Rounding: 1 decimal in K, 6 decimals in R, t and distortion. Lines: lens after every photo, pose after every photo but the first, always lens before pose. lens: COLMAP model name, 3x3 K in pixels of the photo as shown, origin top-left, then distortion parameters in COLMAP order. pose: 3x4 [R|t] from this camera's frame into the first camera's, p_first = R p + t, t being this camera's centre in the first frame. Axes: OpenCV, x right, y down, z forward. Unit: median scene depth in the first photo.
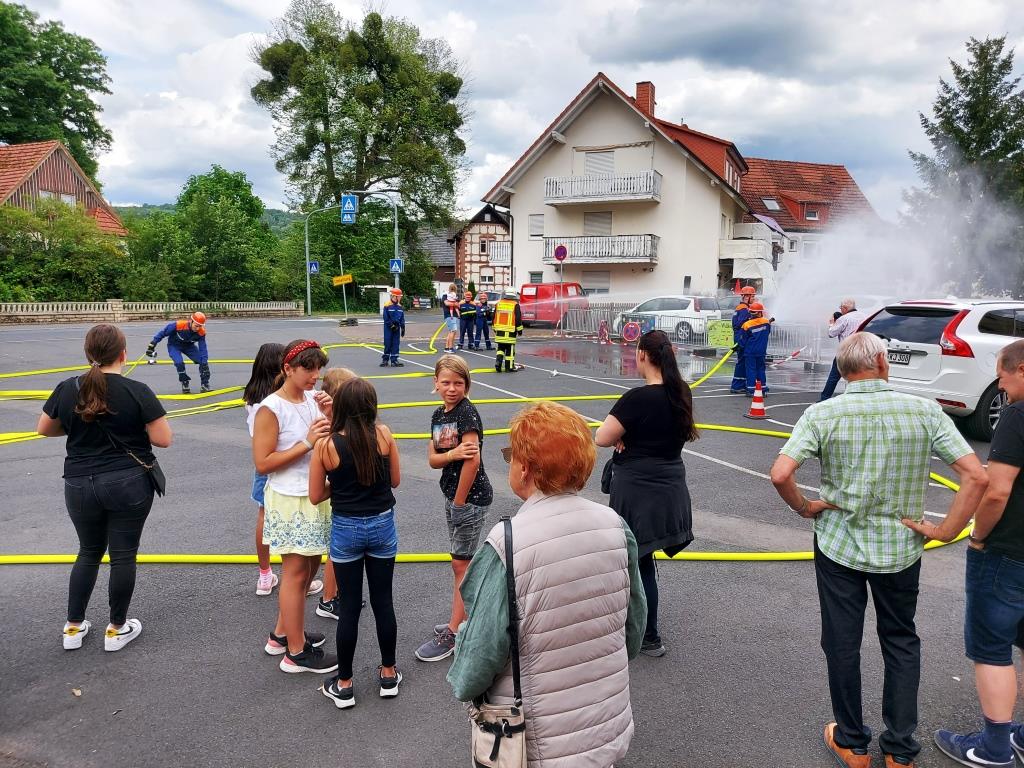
lens RADIAL K [[749.9, 0, 512.0], [0, 749.9, 384.0], [0, 0, 1]] dist [0.034826, -0.002030]
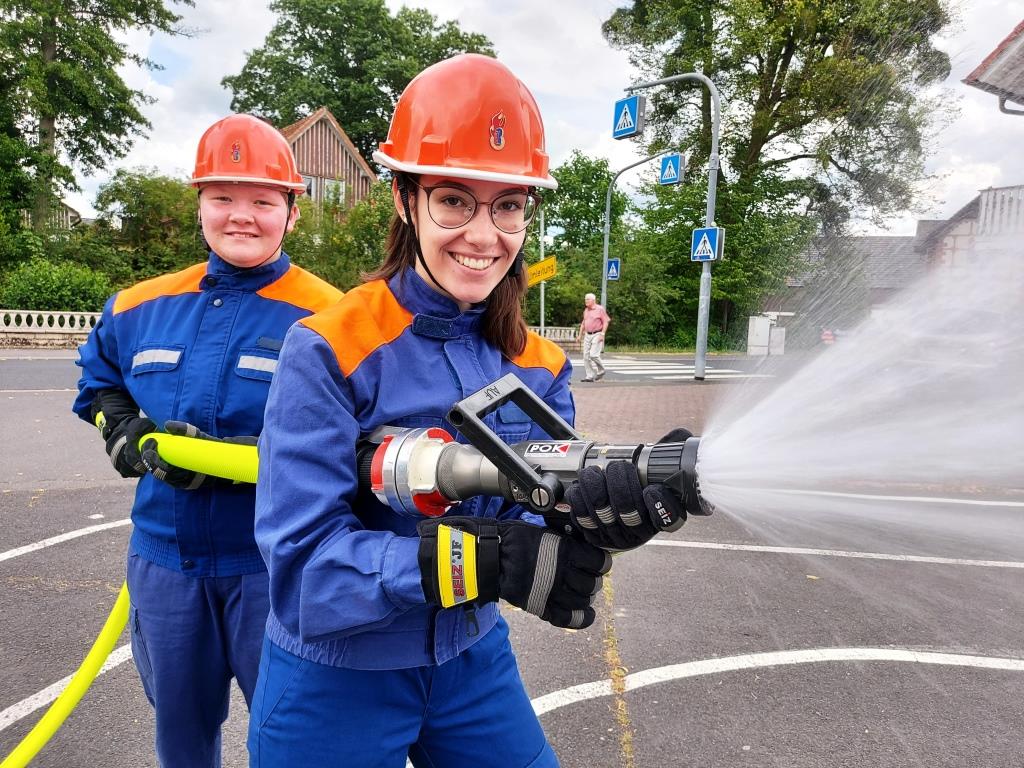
lens RADIAL K [[758.1, 0, 512.0], [0, 758.1, 384.0], [0, 0, 1]] dist [0.113112, -0.112970]
pose [[0.839462, 0.068333, -0.539105, -0.008987], [-0.091160, 0.995712, -0.015740, -0.054957], [0.535718, 0.062358, 0.842092, 0.509469]]
